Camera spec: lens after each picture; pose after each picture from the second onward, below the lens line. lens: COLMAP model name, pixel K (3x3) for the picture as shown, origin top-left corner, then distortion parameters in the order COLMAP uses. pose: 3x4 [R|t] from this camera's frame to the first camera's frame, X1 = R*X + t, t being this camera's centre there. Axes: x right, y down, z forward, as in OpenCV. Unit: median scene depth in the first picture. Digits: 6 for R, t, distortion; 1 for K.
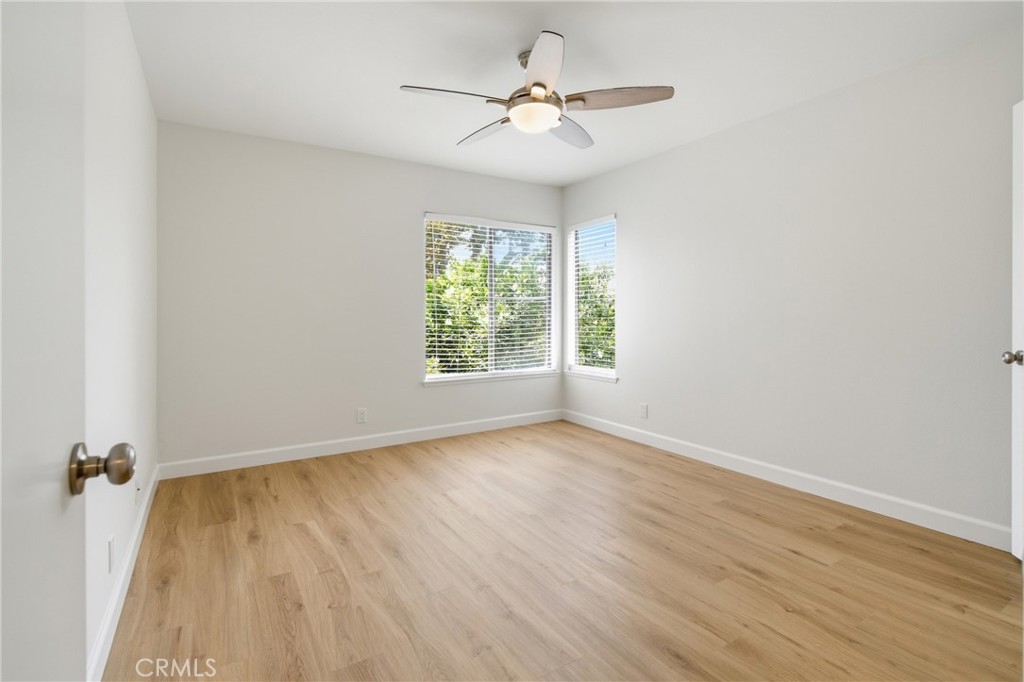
lens RADIAL K [[475.1, 0, 511.2], [0, 475.1, 323.7], [0, 0, 1]] dist [-0.002419, -0.000645]
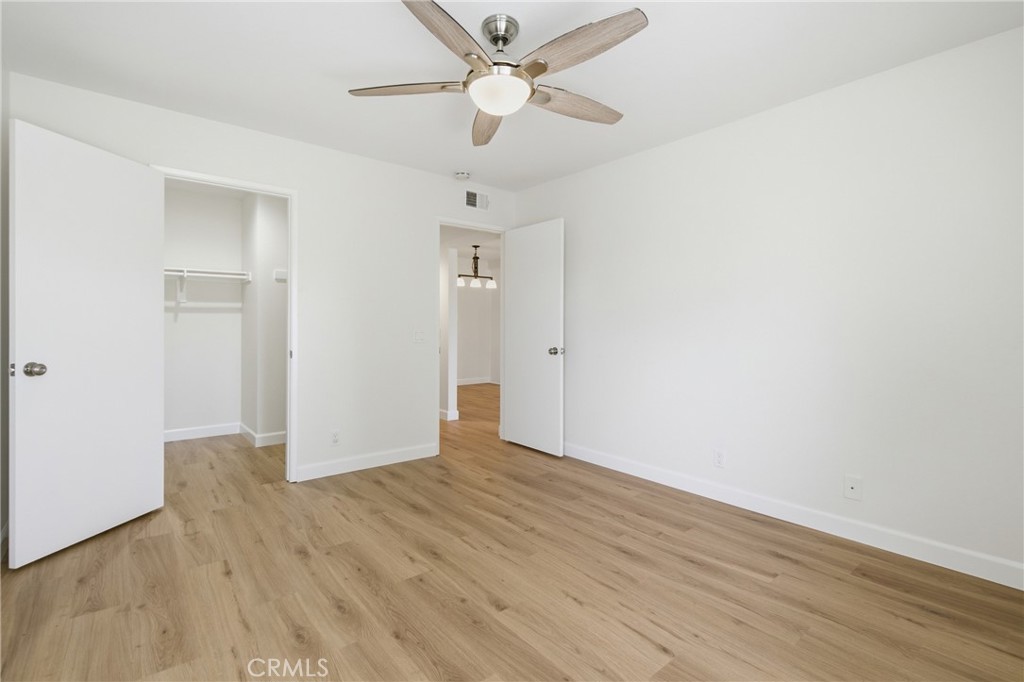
lens RADIAL K [[475.1, 0, 511.2], [0, 475.1, 323.7], [0, 0, 1]] dist [-0.002419, -0.000645]
pose [[-0.990968, -0.004217, -0.134030, 0.152506], [-0.006137, 0.999884, 0.013916, -0.044132], [0.133956, 0.014613, -0.990880, 1.976486]]
